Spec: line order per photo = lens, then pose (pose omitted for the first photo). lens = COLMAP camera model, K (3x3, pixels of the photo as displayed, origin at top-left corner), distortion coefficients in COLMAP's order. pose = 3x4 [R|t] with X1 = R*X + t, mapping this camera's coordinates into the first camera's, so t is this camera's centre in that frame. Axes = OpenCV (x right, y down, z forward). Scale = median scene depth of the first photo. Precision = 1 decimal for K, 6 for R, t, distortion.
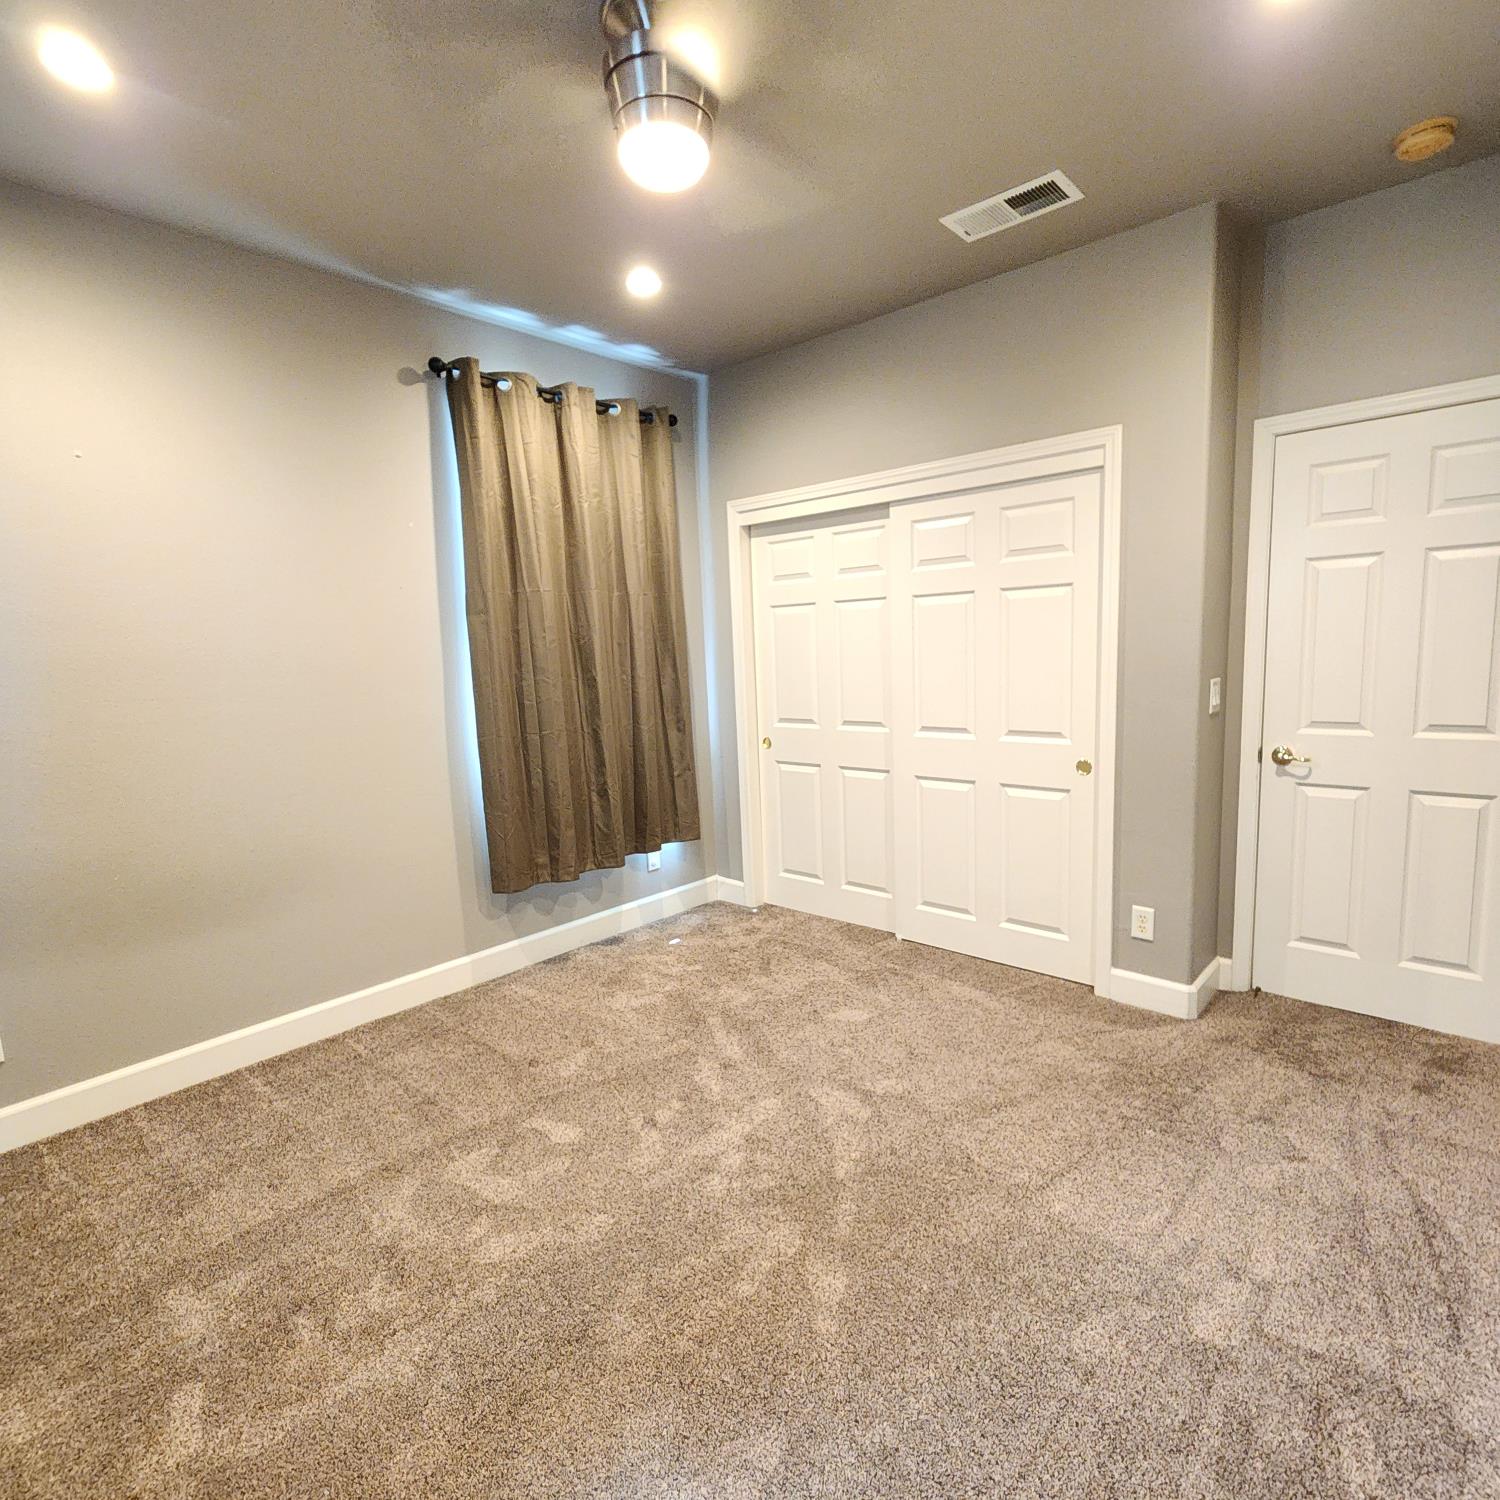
lens RADIAL K [[824.5, 0, 752.0], [0, 824.5, 754.1], [0, 0, 1]] dist [0.001028, 0.000733]
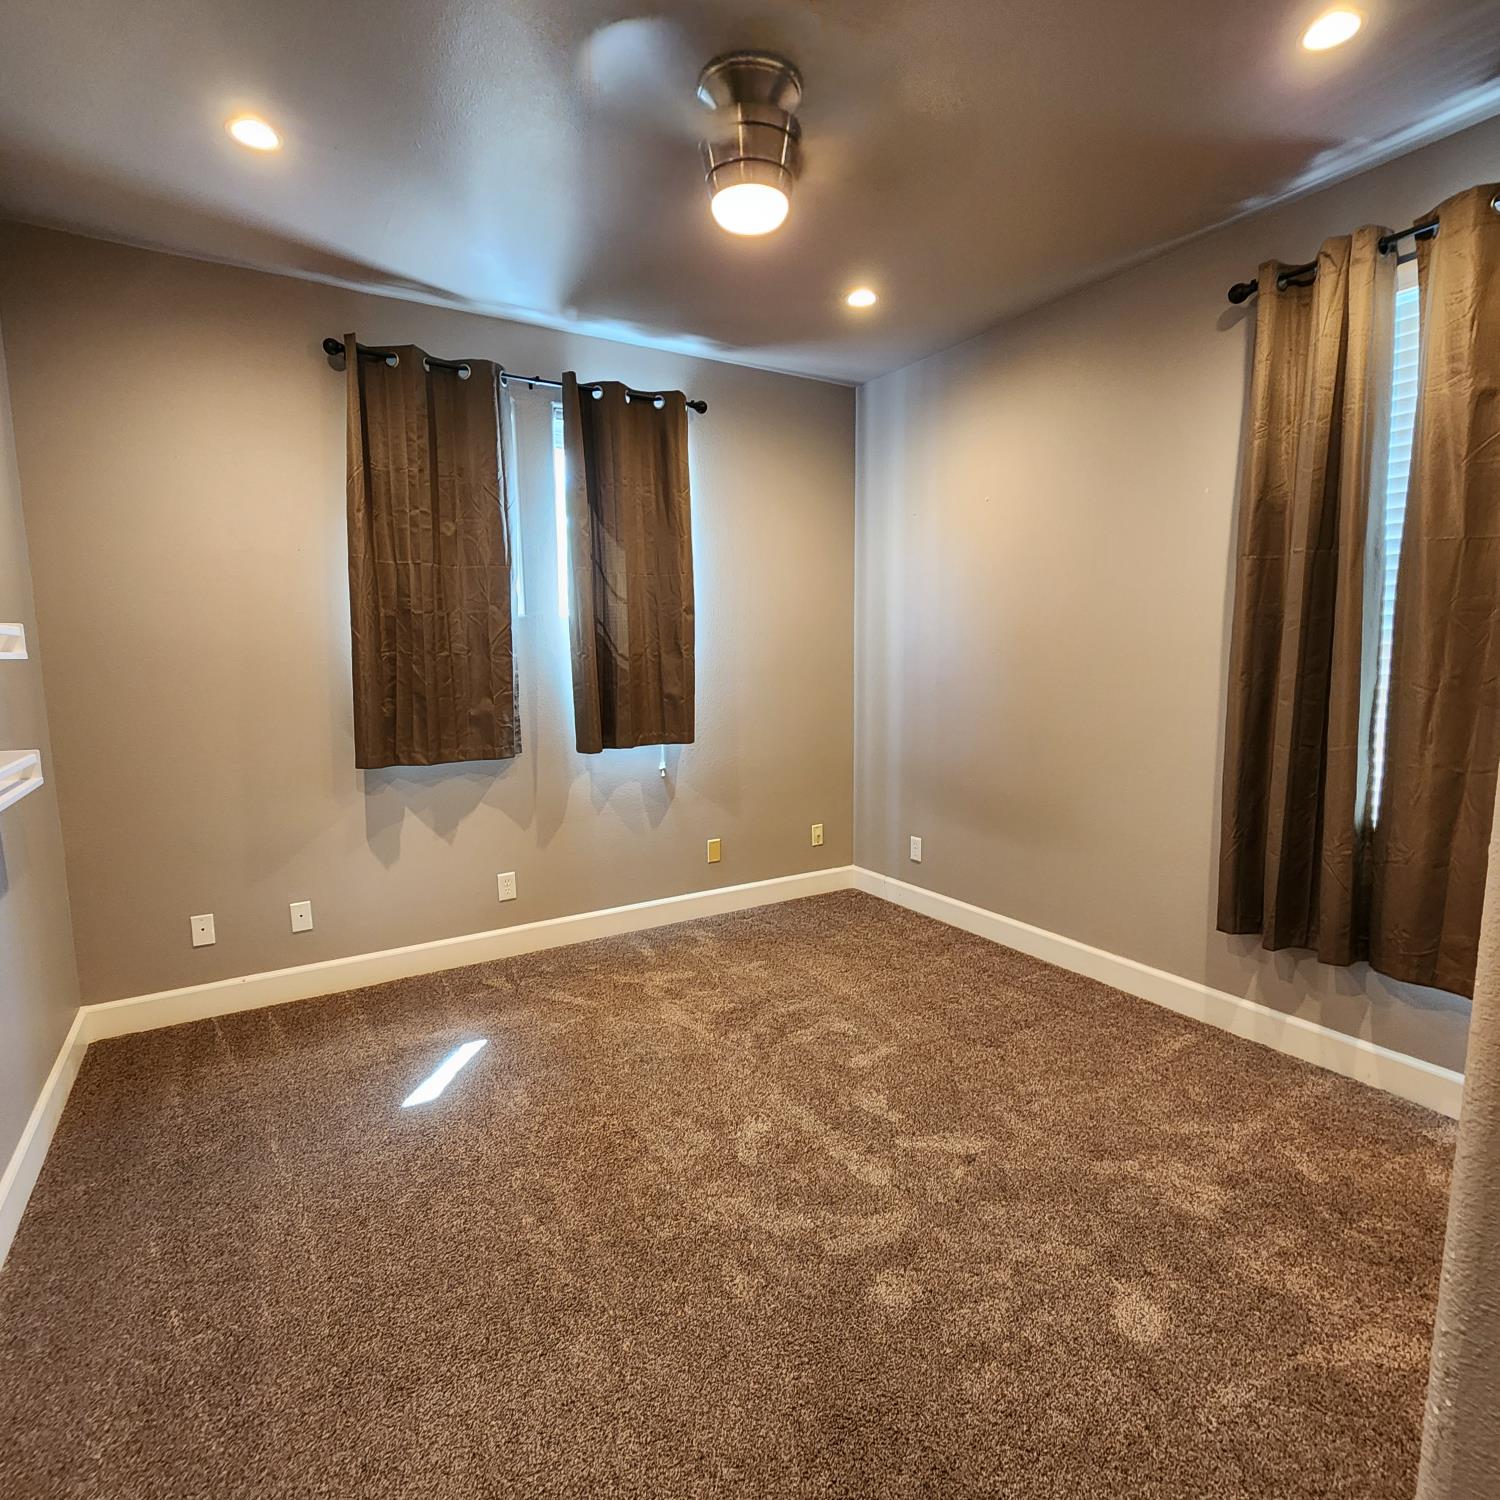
lens RADIAL K [[824.5, 0, 750.6], [0, 824.5, 749.8], [0, 0, 1]] dist [0.001028, 0.000733]
pose [[-0.272747, 0.162219, -0.948311, 0.670992], [-0.107555, 0.974363, 0.197610, -0.138032], [0.956055, 0.155893, -0.248307, 0.852991]]
